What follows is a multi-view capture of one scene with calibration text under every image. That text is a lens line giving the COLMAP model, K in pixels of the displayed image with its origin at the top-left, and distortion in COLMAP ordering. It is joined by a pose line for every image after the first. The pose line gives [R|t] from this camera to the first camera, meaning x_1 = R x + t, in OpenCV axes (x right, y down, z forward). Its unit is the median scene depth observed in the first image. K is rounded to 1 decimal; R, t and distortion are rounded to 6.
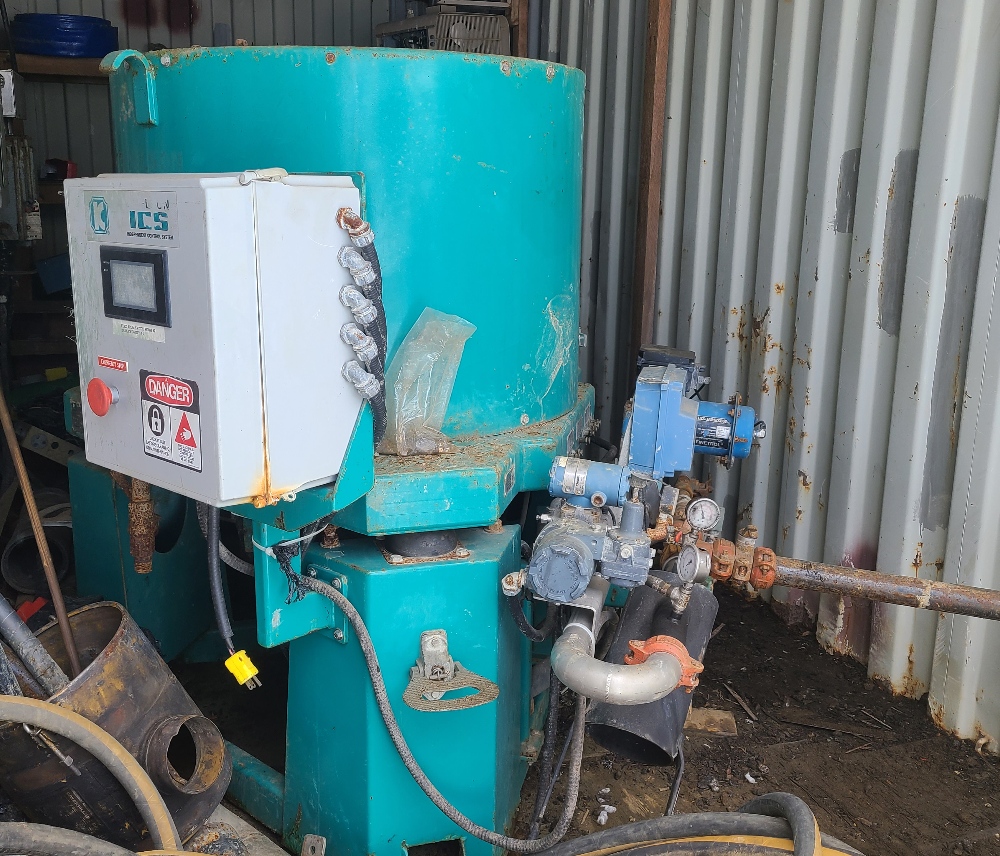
lens RADIAL K [[1036.5, 0, 476.5], [0, 1036.5, 421.9], [0, 0, 1]] dist [0.039806, 0.000000]
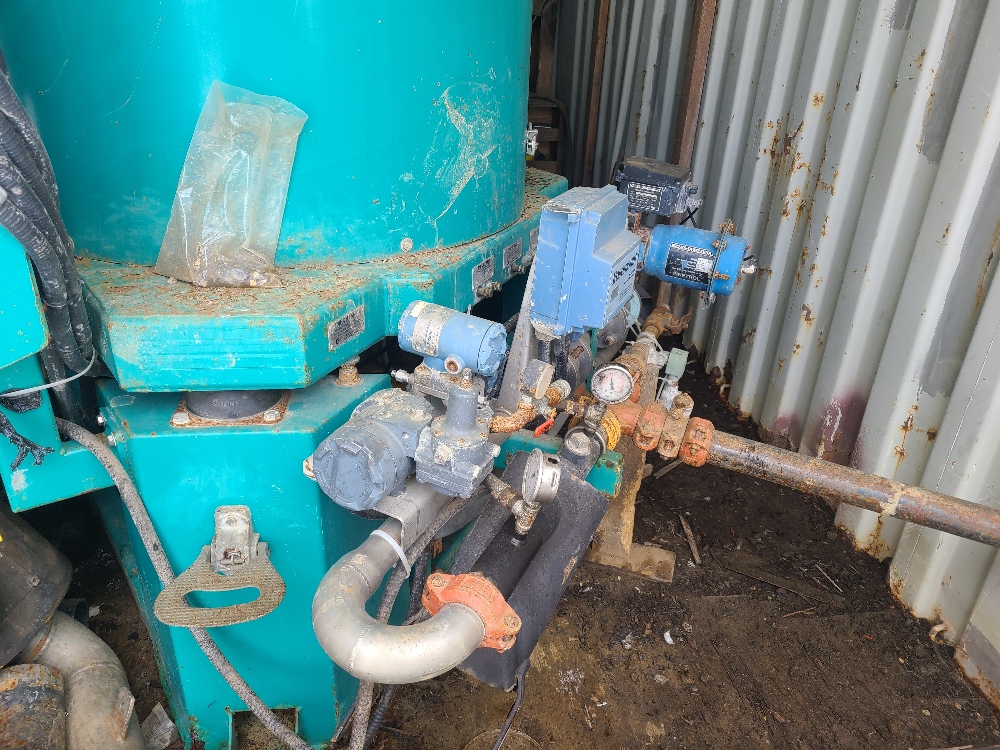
lens RADIAL K [[737.7, 0, 506.7], [0, 737.7, 381.0], [0, 0, 1]] dist [0.039073, -0.015042]
pose [[0.986100, 0.102711, -0.130600, 0.224568], [-0.069587, 0.969082, 0.236723, -0.044127], [0.150876, -0.224345, 0.962759, 0.470653]]
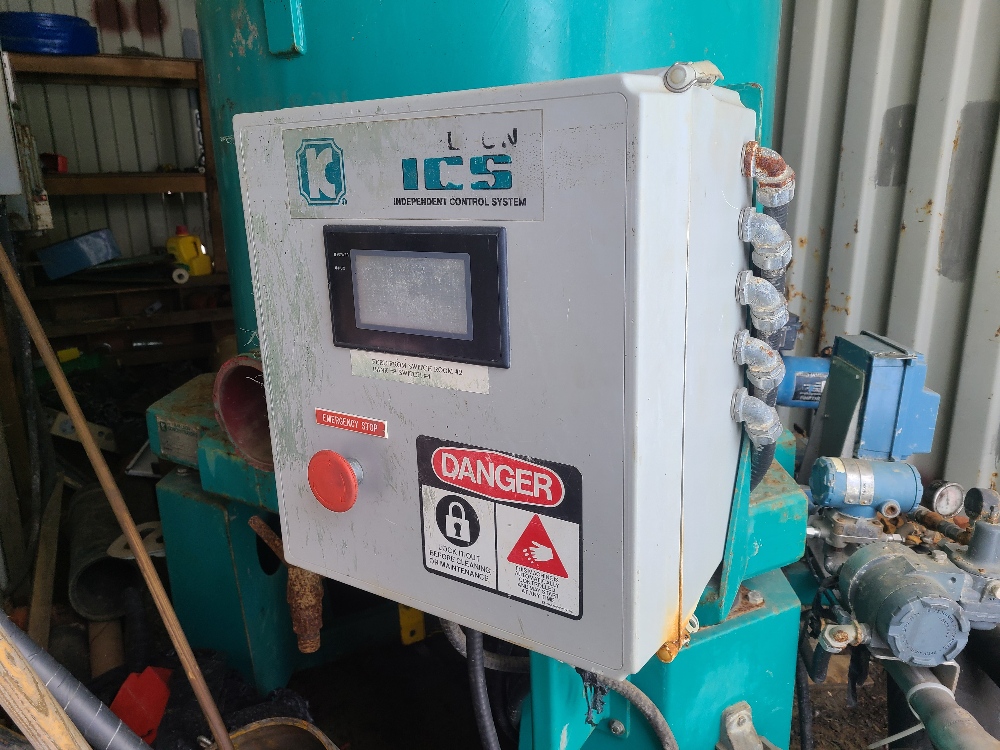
lens RADIAL K [[737.7, 0, 500.9], [0, 737.7, 377.8], [0, 0, 1]] dist [0.039073, -0.015042]
pose [[0.982319, -0.079609, 0.169446, -0.274714], [0.072173, 0.996158, 0.049610, -0.079439], [-0.172744, -0.036504, 0.984290, 0.465441]]
